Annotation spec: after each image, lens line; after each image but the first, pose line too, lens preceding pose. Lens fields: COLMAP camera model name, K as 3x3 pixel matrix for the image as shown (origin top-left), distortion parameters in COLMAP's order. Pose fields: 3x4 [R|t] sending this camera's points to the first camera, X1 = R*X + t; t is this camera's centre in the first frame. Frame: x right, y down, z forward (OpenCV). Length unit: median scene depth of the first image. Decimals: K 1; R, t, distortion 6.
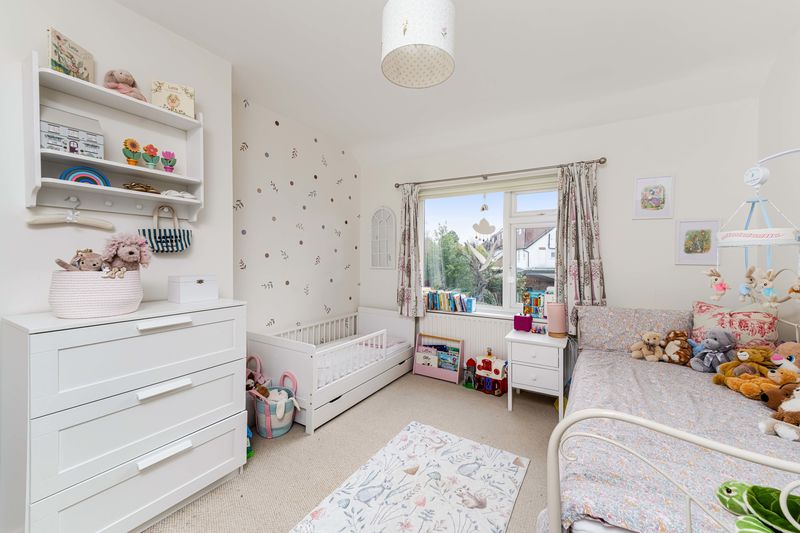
lens RADIAL K [[326.0, 0, 387.0], [0, 326.0, 258.9], [0, 0, 1]] dist [0.022752, -0.004880]
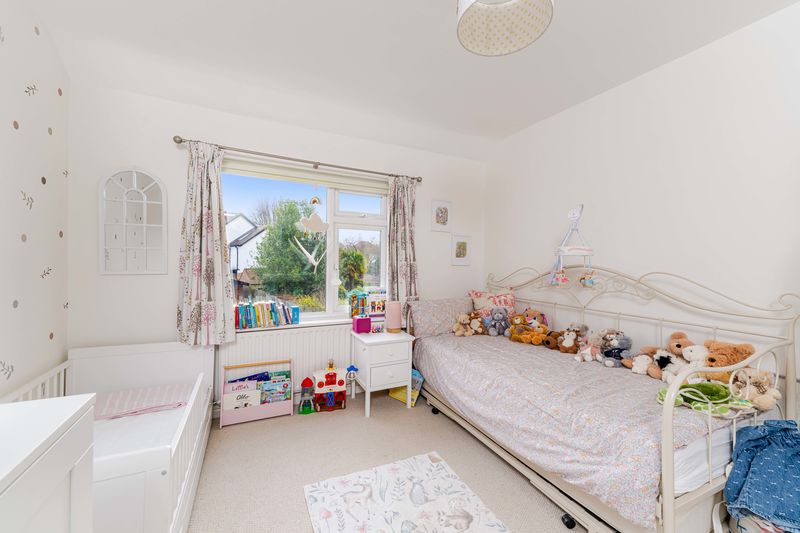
lens RADIAL K [[326.0, 0, 401.4], [0, 326.0, 264.2], [0, 0, 1]] dist [0.022752, -0.004880]
pose [[0.517987, -0.005040, 0.855374, -0.341240], [-0.013335, 0.999814, 0.013967, -0.003248], [-0.855284, -0.018641, 0.517823, 0.364517]]
